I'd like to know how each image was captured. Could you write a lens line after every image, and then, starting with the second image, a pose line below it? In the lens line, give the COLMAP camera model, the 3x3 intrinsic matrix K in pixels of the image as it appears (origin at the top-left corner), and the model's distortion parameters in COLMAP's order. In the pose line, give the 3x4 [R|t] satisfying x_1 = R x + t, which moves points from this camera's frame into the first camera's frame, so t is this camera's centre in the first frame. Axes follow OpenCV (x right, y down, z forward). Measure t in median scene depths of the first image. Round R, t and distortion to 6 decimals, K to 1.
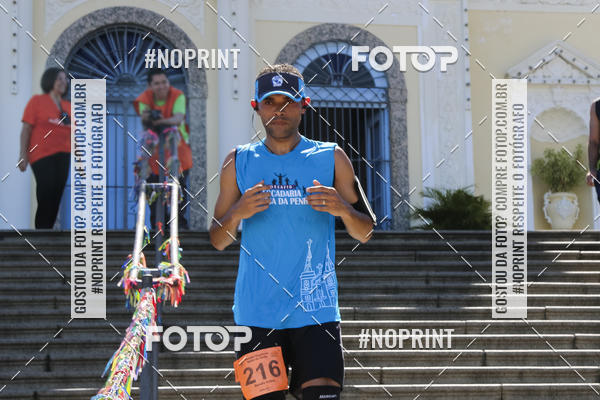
lens RADIAL K [[1682.1, 0, 363.5], [0, 1682.1, 214.8], [0, 0, 1]] dist [0.293288, 2.234379]
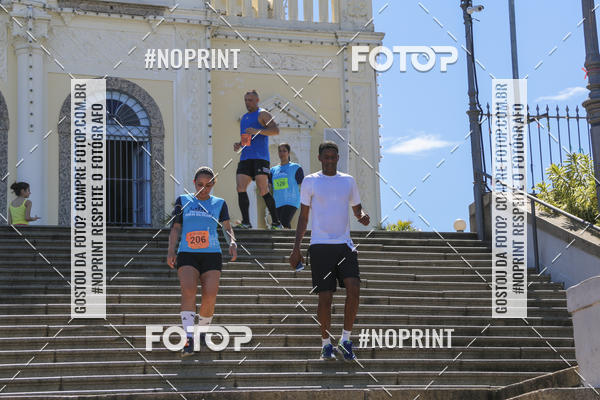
lens RADIAL K [[1393.7, 0, 309.0], [0, 1393.7, 199.7], [0, 0, 1]] dist [0.434082, 0.647757]
pose [[0.993409, 0.017357, 0.113306, 0.014772], [-0.014676, 0.999593, -0.024450, 0.008656], [-0.113684, 0.022626, 0.993259, -0.124295]]
